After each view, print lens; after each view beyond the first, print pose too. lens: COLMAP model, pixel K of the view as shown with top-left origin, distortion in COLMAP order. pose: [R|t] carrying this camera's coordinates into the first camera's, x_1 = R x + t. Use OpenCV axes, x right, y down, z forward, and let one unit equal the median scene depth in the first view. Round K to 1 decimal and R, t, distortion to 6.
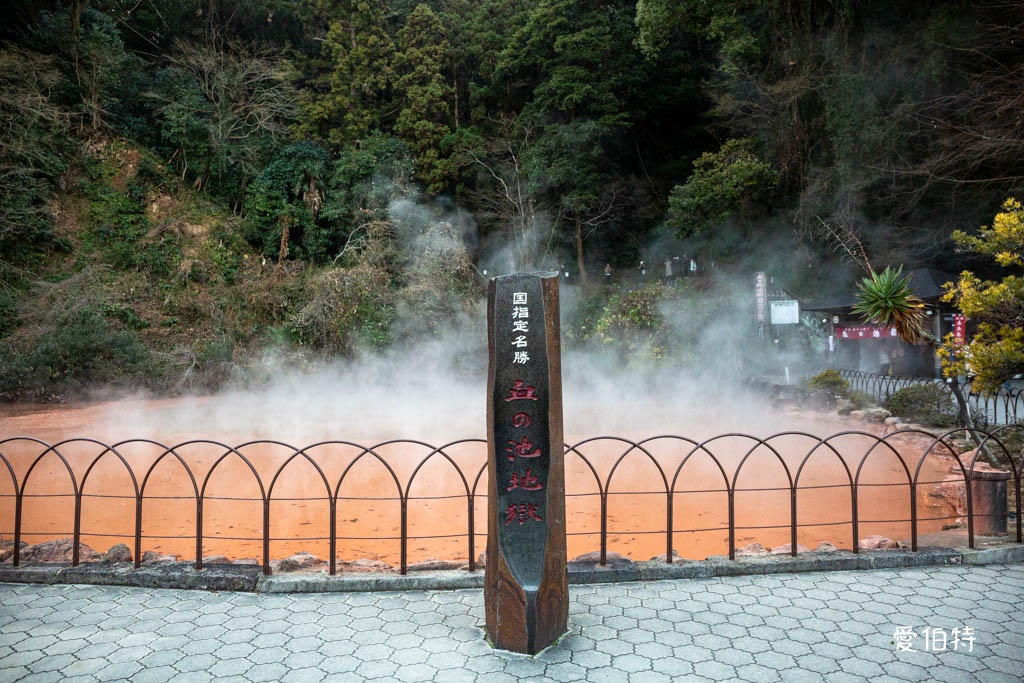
lens RADIAL K [[696.1, 0, 512.0], [0, 696.1, 341.5], [0, 0, 1]] dist [-0.058231, 0.005444]
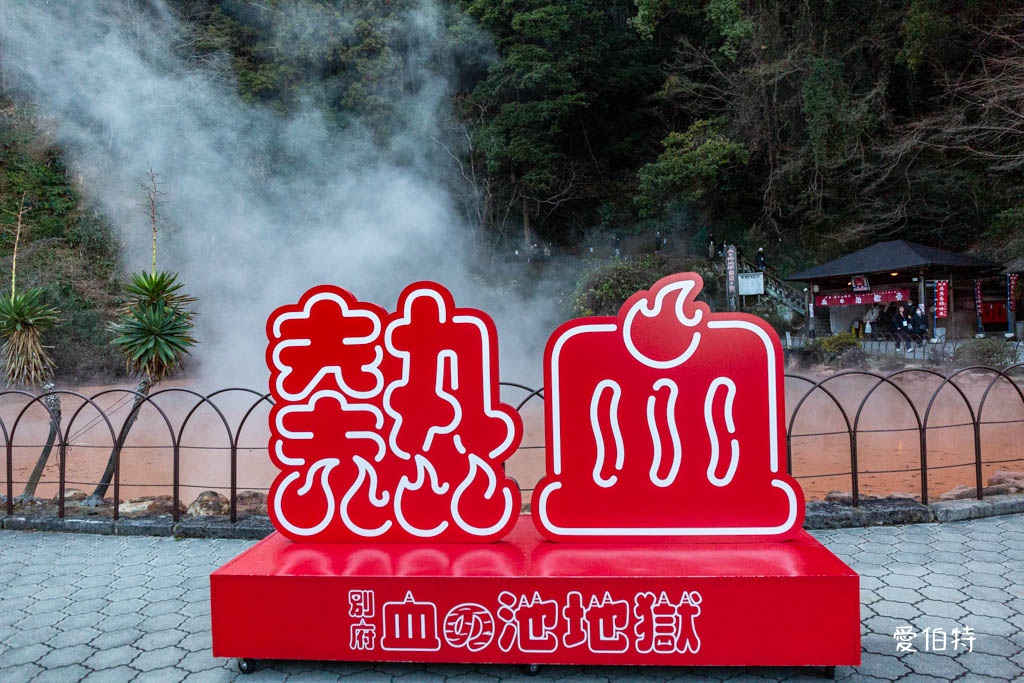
lens RADIAL K [[673.8, 0, 501.7], [0, 673.8, 340.2], [0, 0, 1]] dist [0.004016, -0.036654]
pose [[0.987927, -0.022270, 0.153314, -0.114776], [0.018187, 0.999443, 0.027981, 0.006921], [-0.153852, -0.024855, 0.987781, 0.016170]]
